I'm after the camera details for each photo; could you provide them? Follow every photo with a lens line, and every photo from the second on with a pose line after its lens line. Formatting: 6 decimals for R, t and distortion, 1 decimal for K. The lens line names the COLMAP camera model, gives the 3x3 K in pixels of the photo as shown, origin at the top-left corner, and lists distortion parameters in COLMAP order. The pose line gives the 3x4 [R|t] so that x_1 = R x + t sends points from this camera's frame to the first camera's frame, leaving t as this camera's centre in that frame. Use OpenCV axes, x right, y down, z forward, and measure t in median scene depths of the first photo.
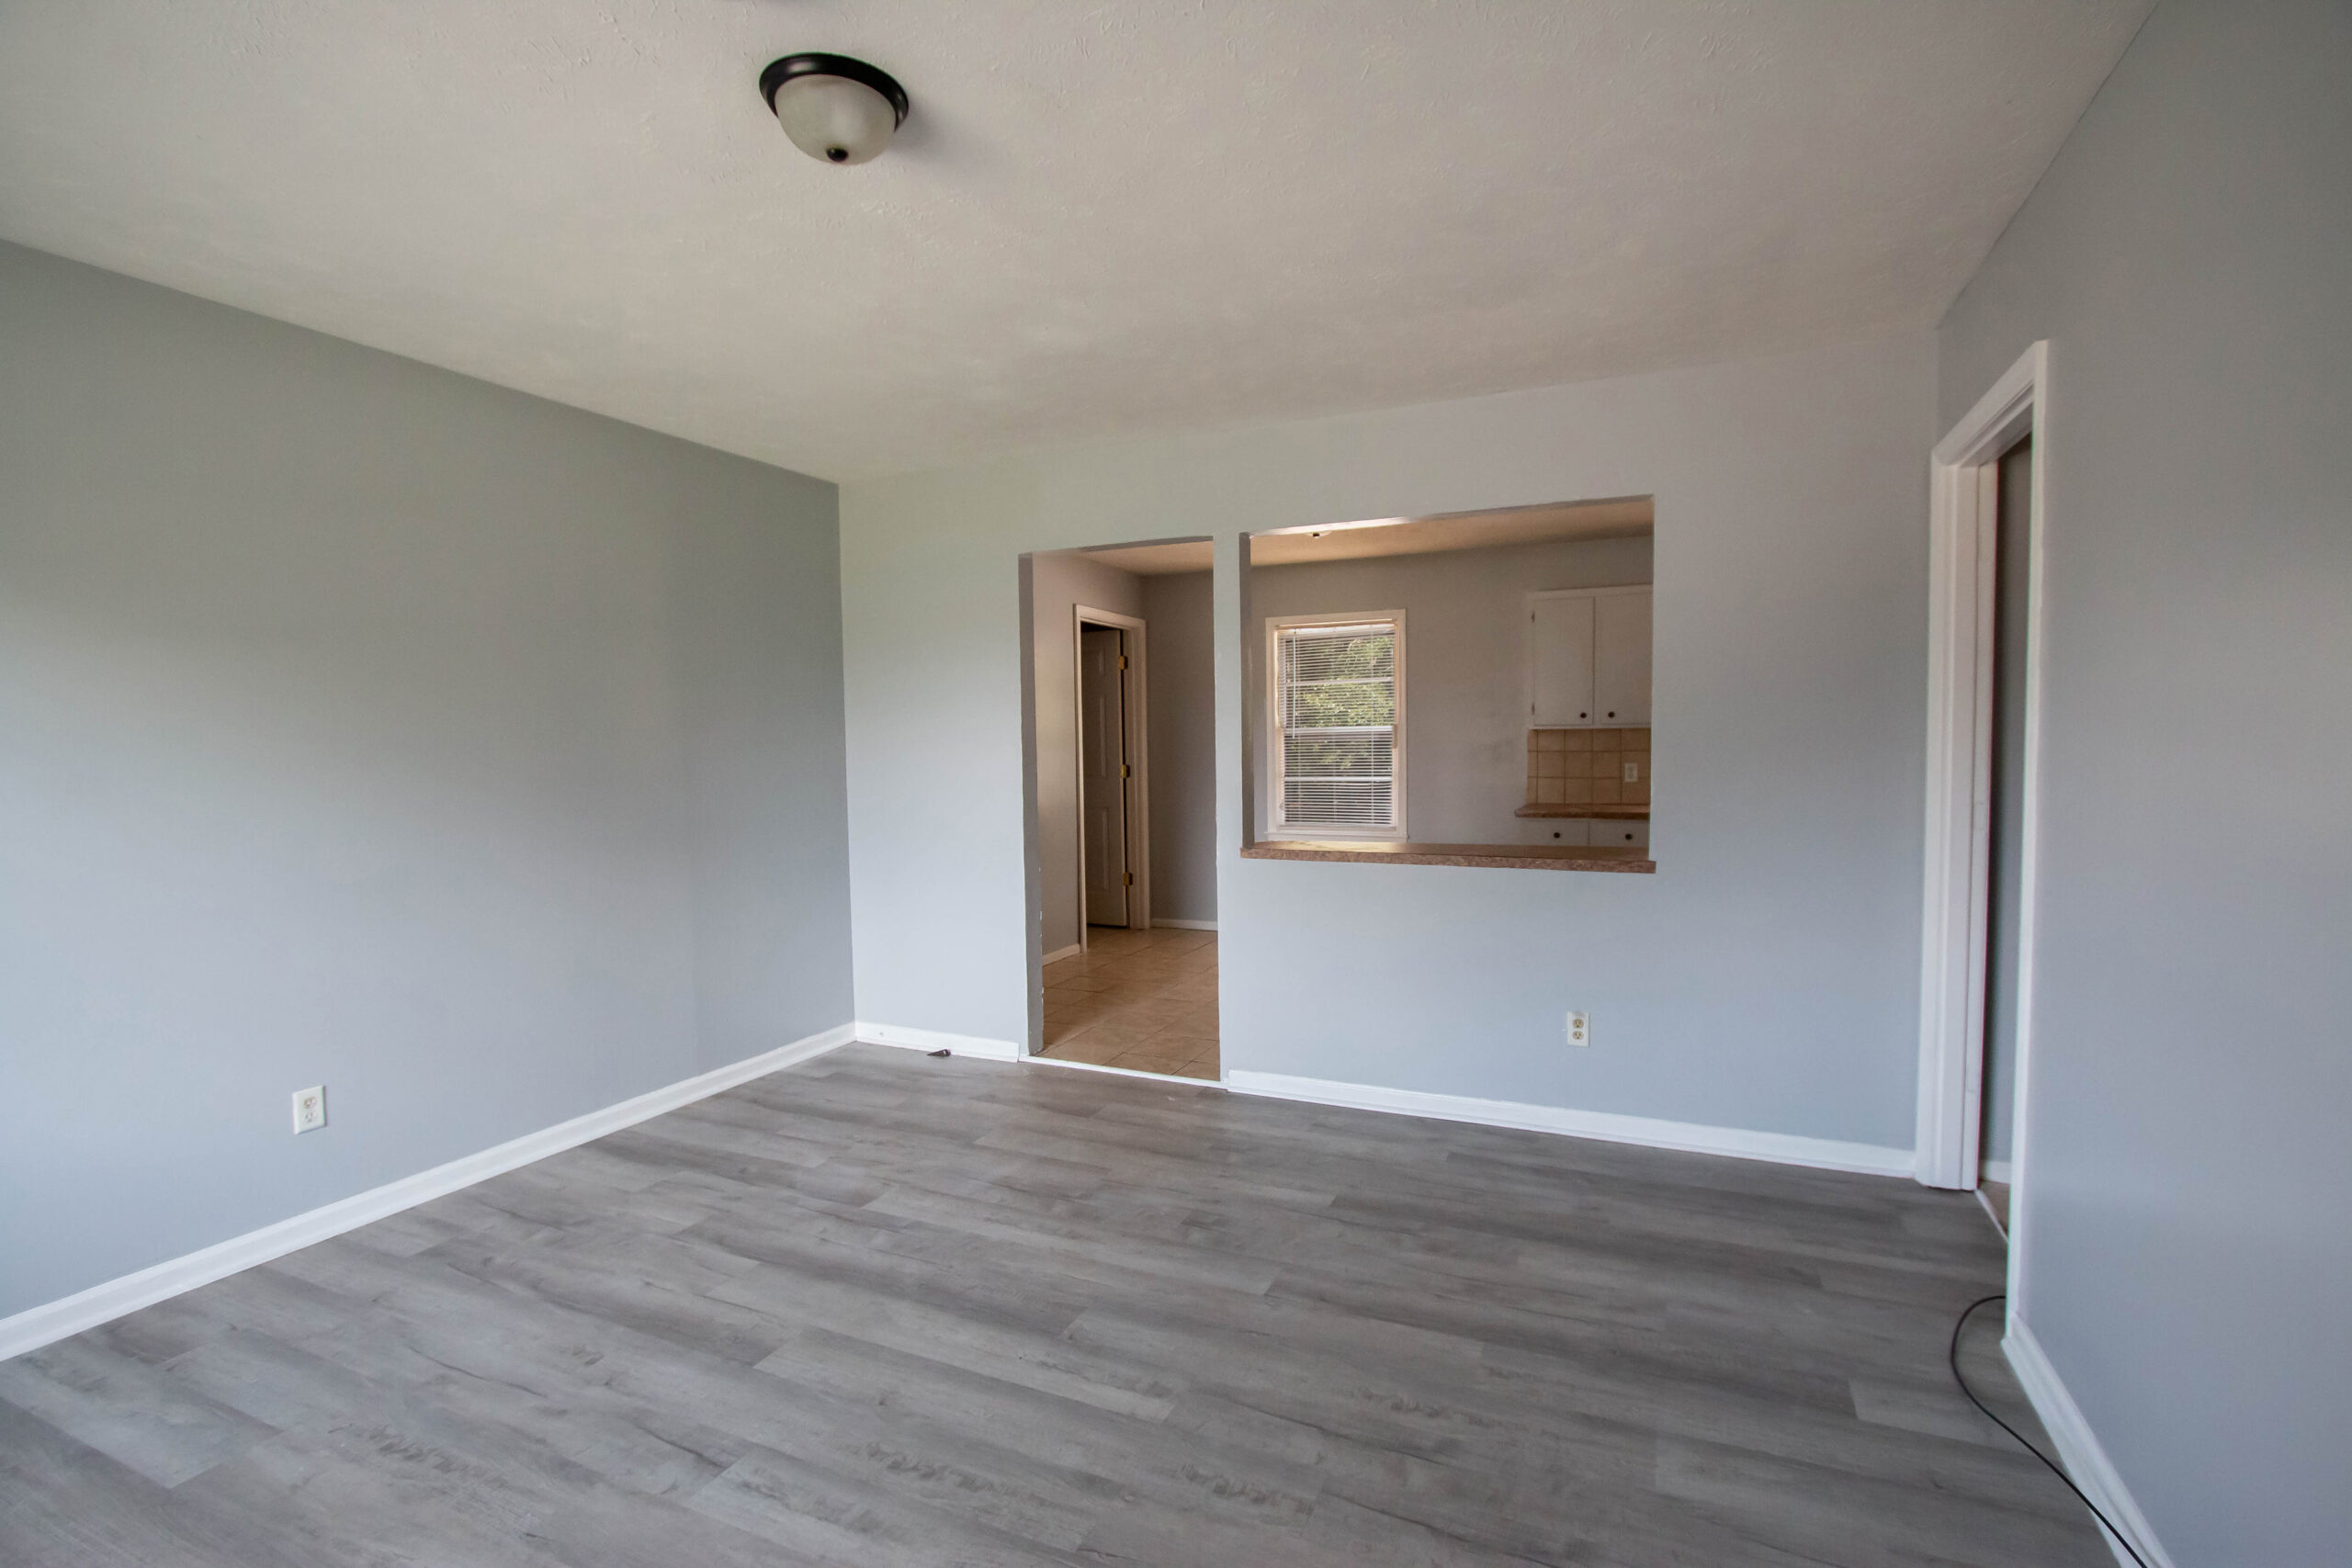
lens RADIAL K [[1074.8, 0, 1183.5], [0, 1074.8, 793.7], [0, 0, 1]] dist [-0.023943, 0.004761]
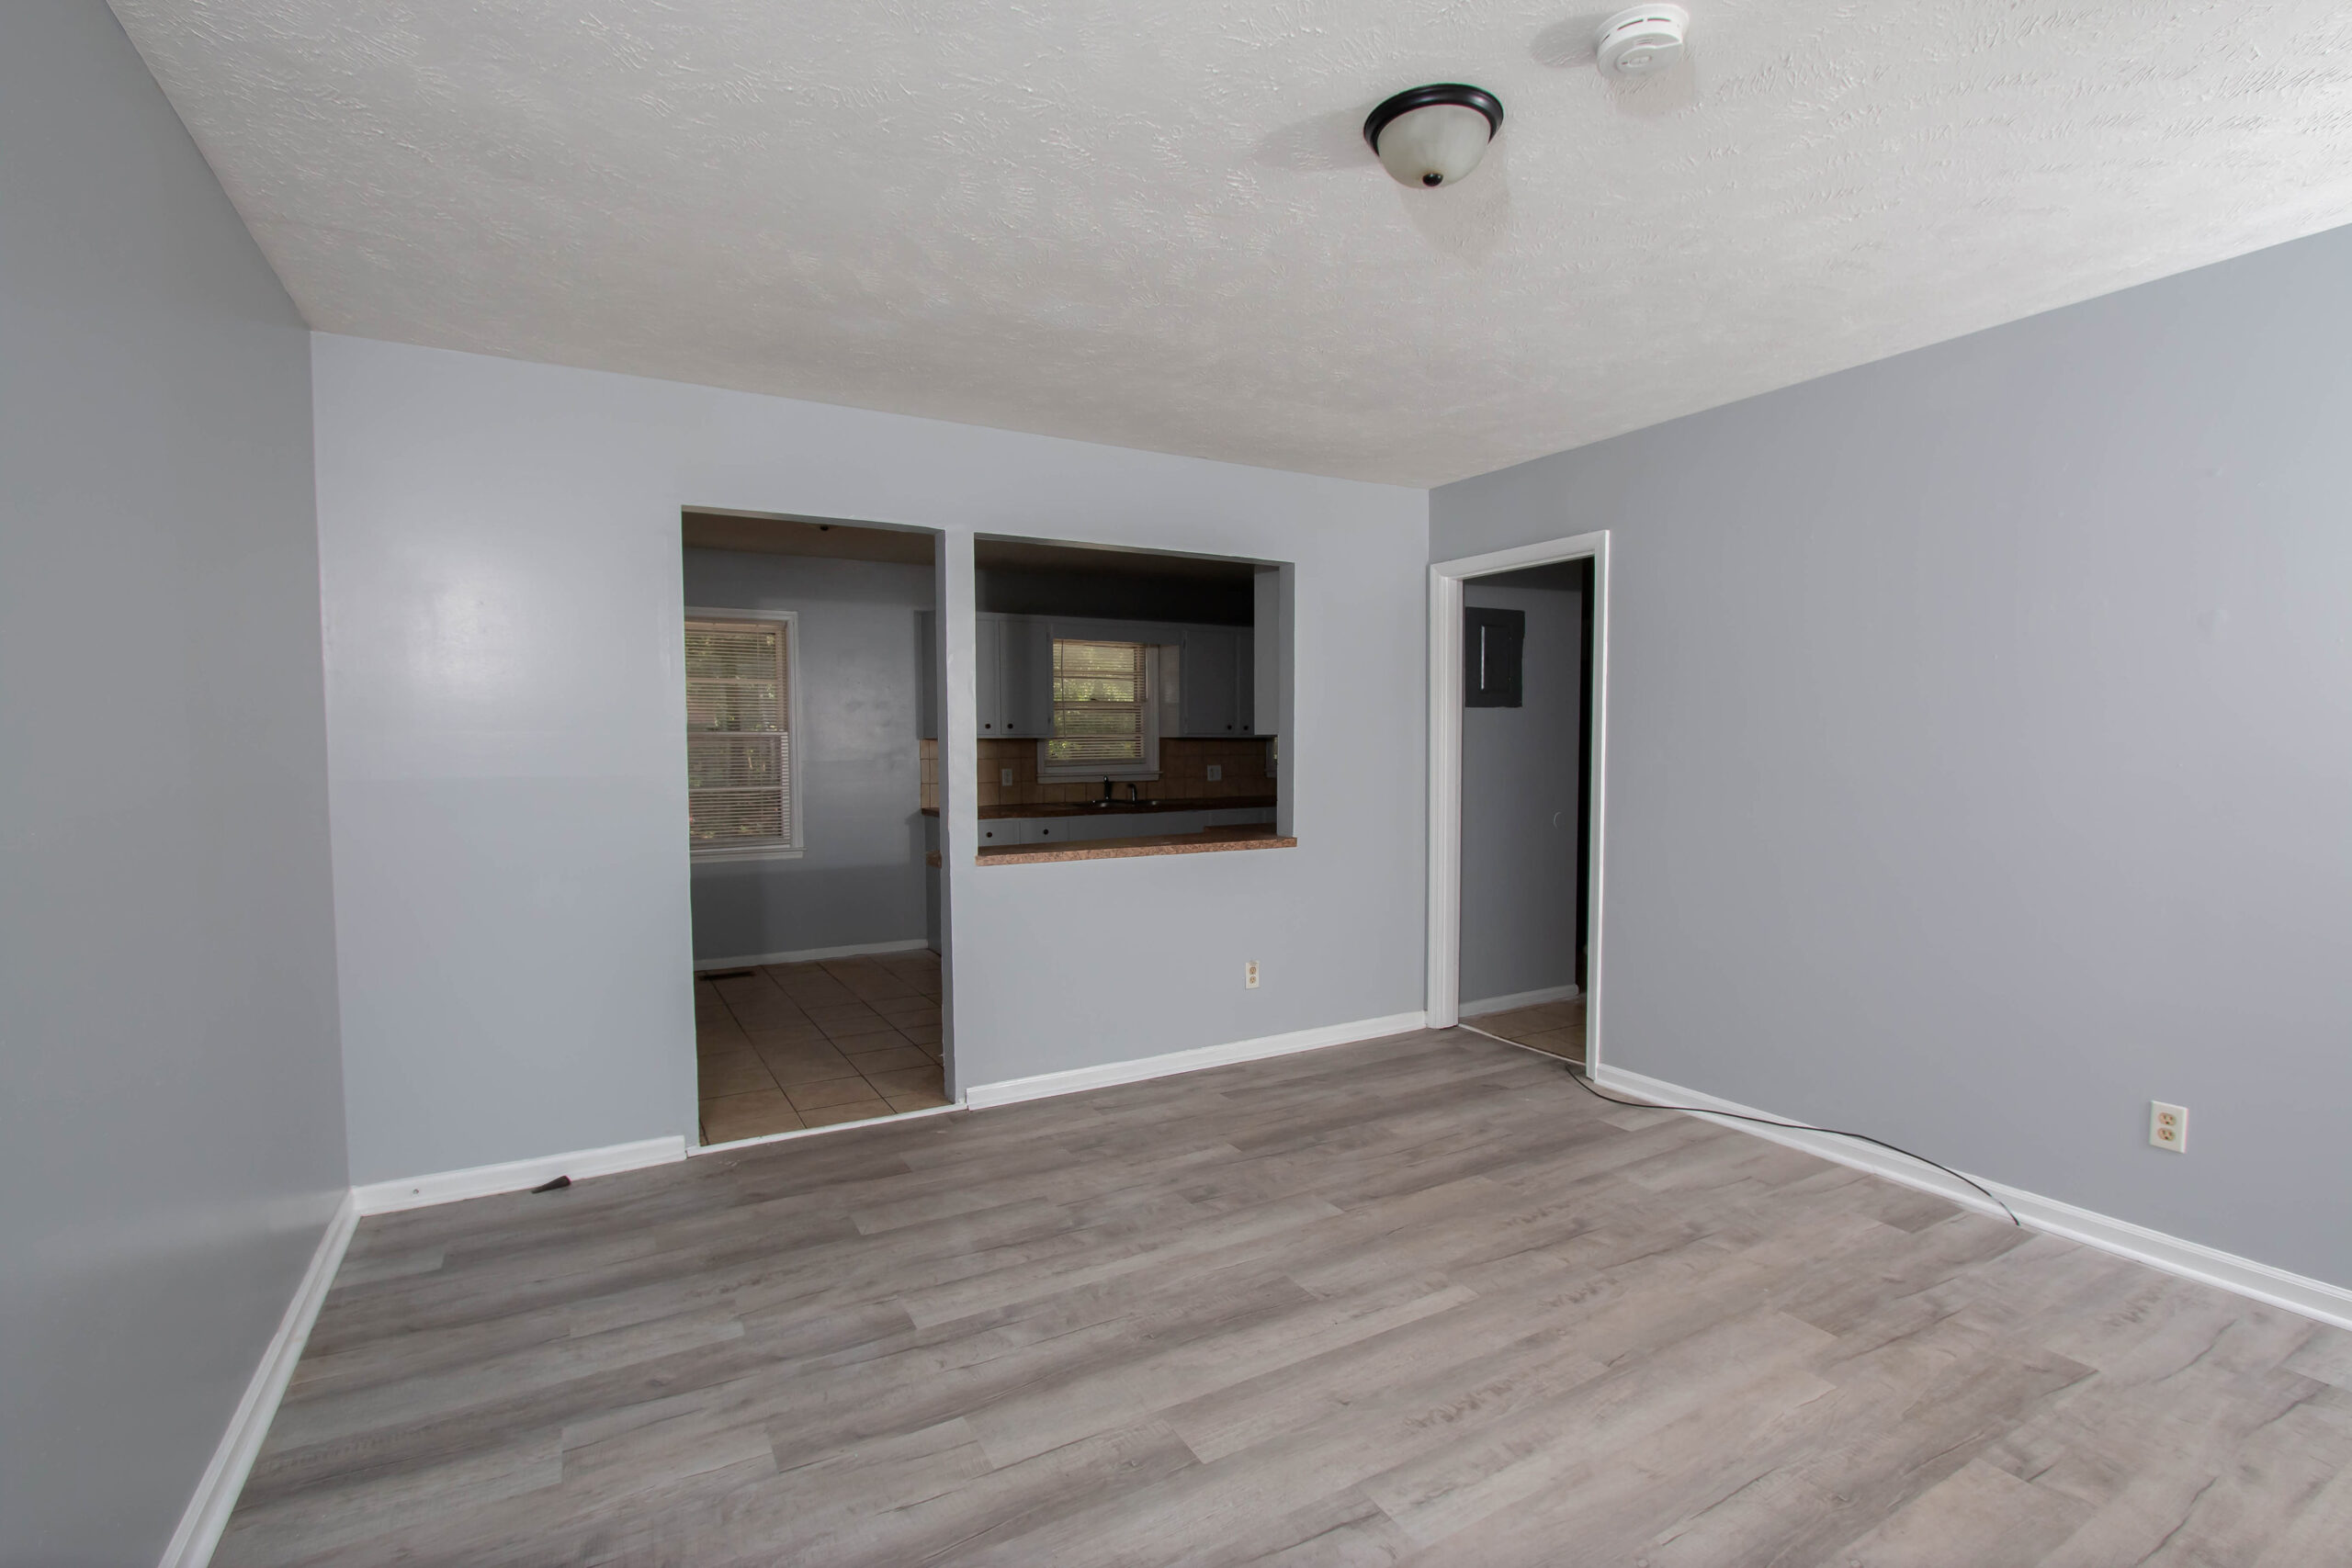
lens RADIAL K [[1074.8, 0, 1183.5], [0, 1074.8, 793.7], [0, 0, 1]] dist [-0.023943, 0.004761]
pose [[0.585777, -0.029007, 0.809953, -0.887133], [0.038315, 0.999233, 0.008076, -0.009521], [-0.809566, 0.026303, 0.586440, 0.397347]]
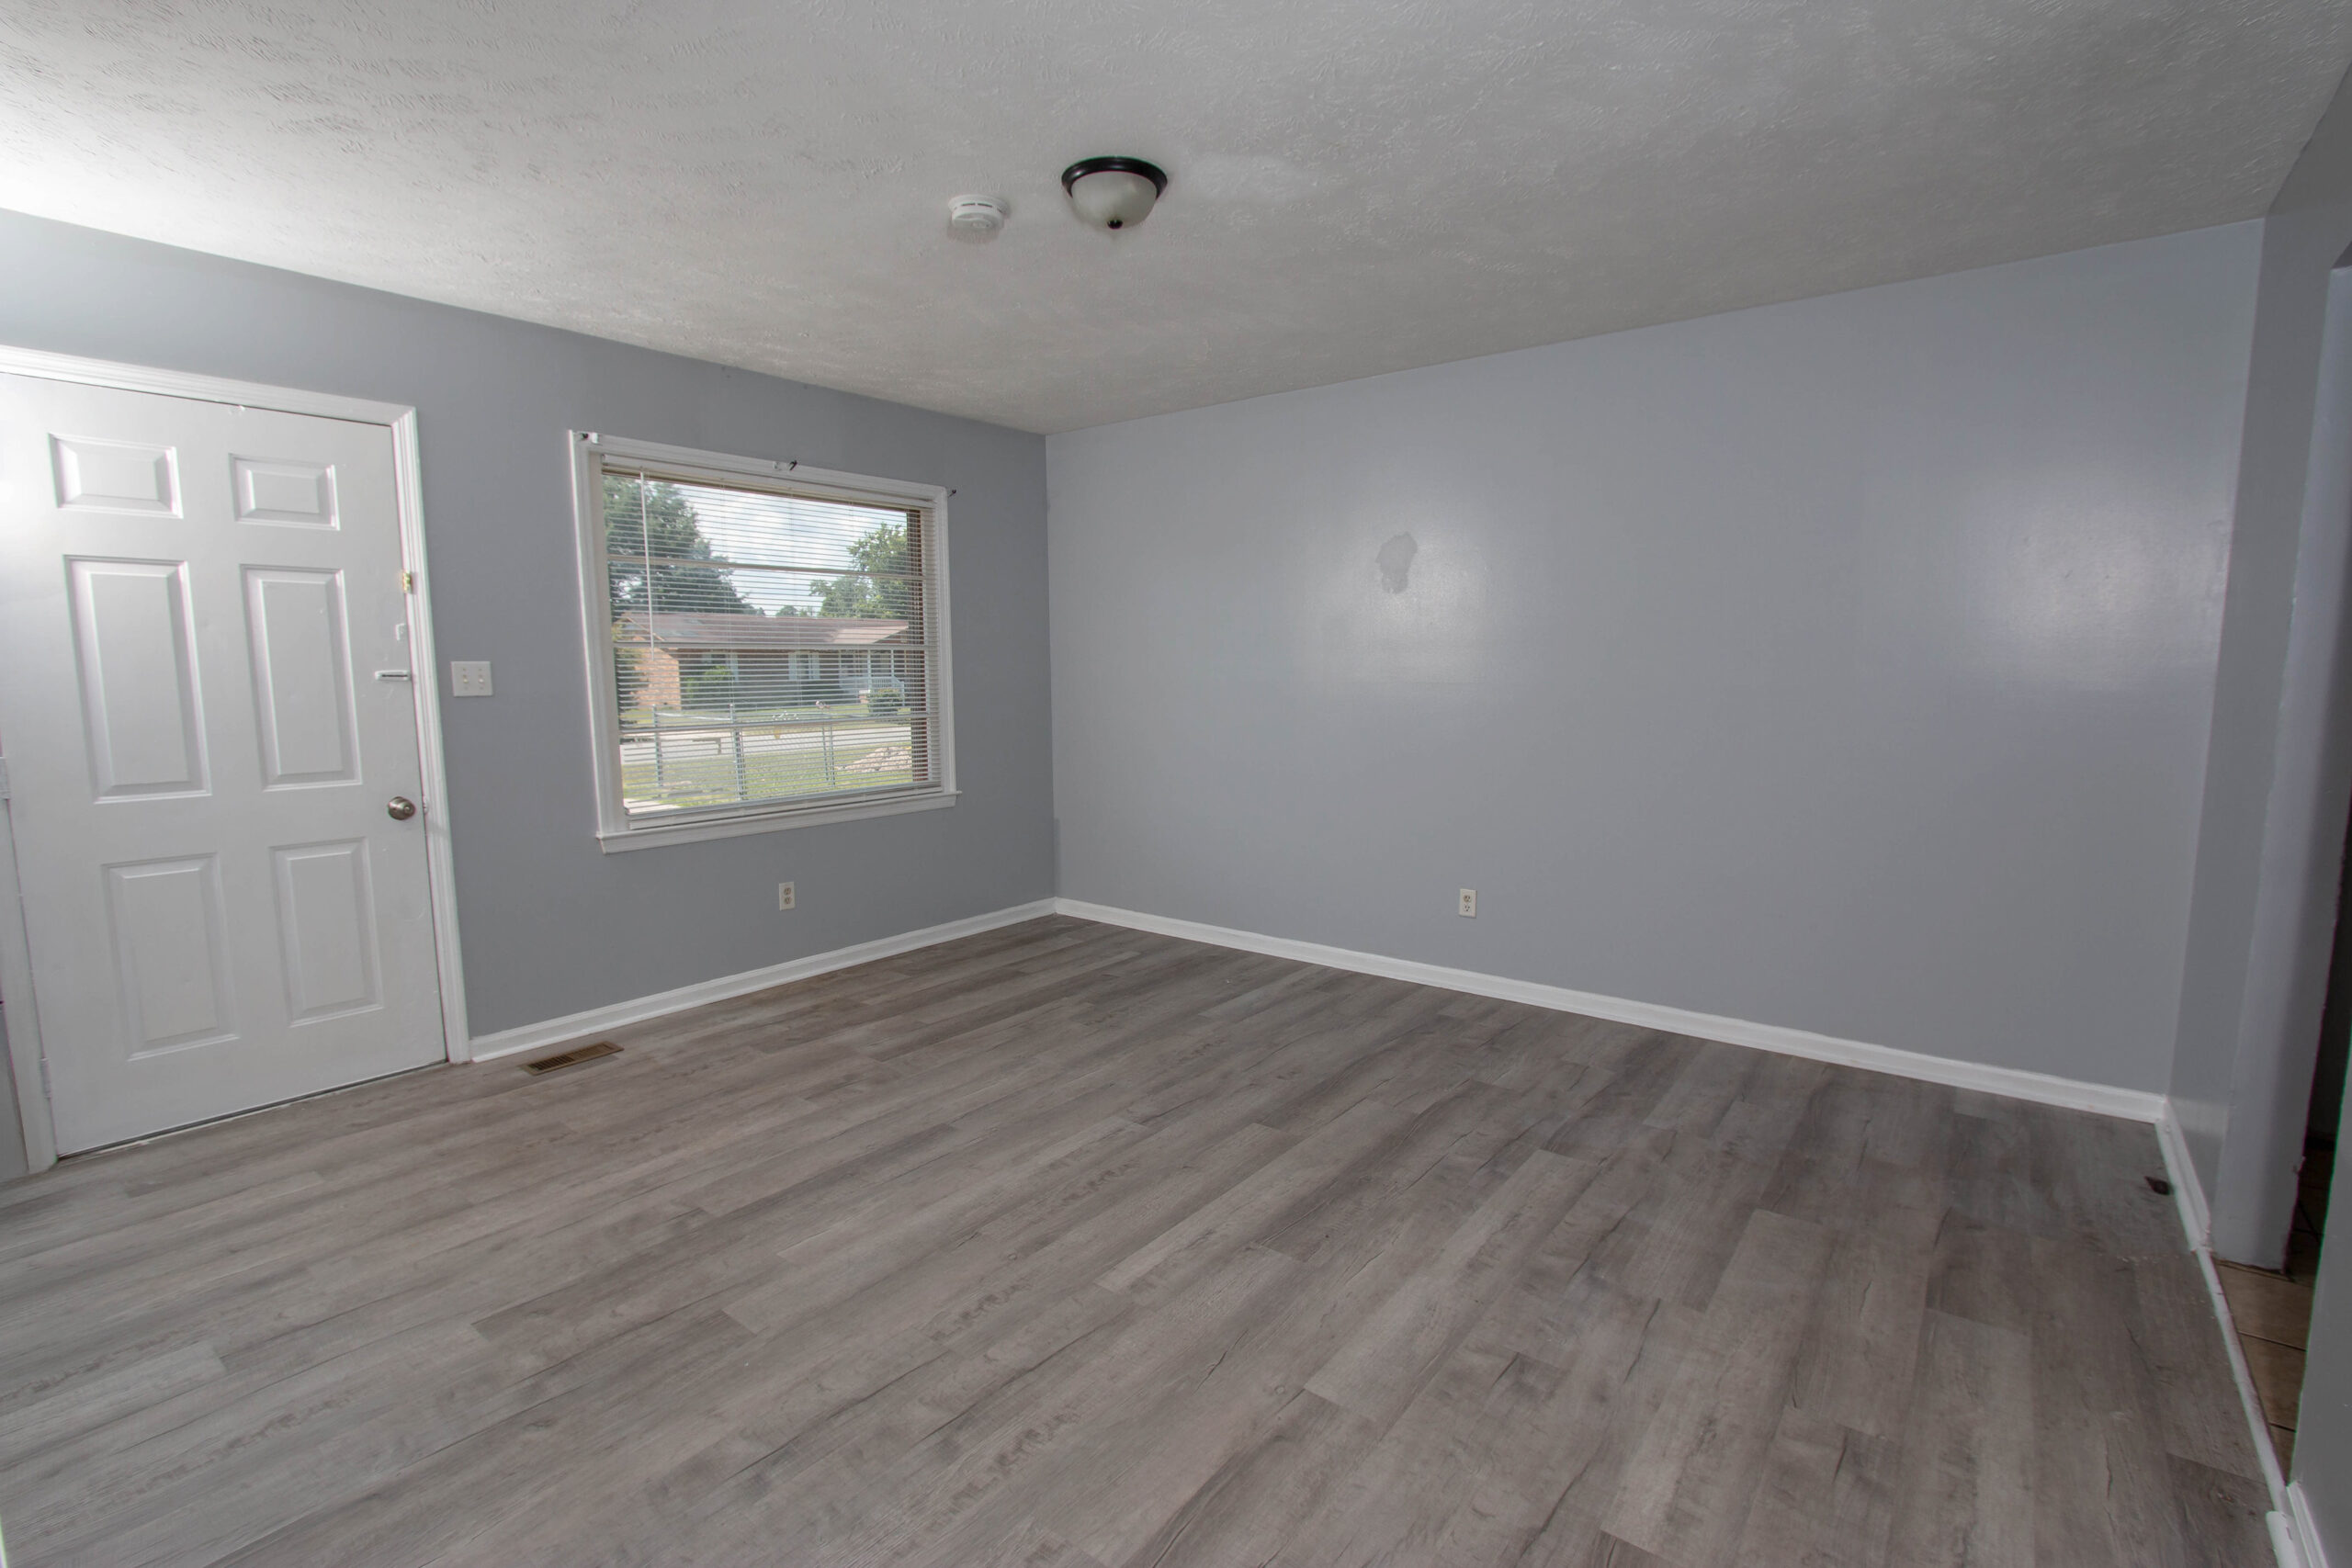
lens RADIAL K [[1074.8, 0, 1183.5], [0, 1074.8, 793.7], [0, 0, 1]] dist [-0.023943, 0.004761]
pose [[-0.234675, 0.132444, -0.963009, 0.707898], [-0.041647, 0.988395, 0.146085, -0.057469], [0.971181, 0.074389, -0.226436, 0.961550]]
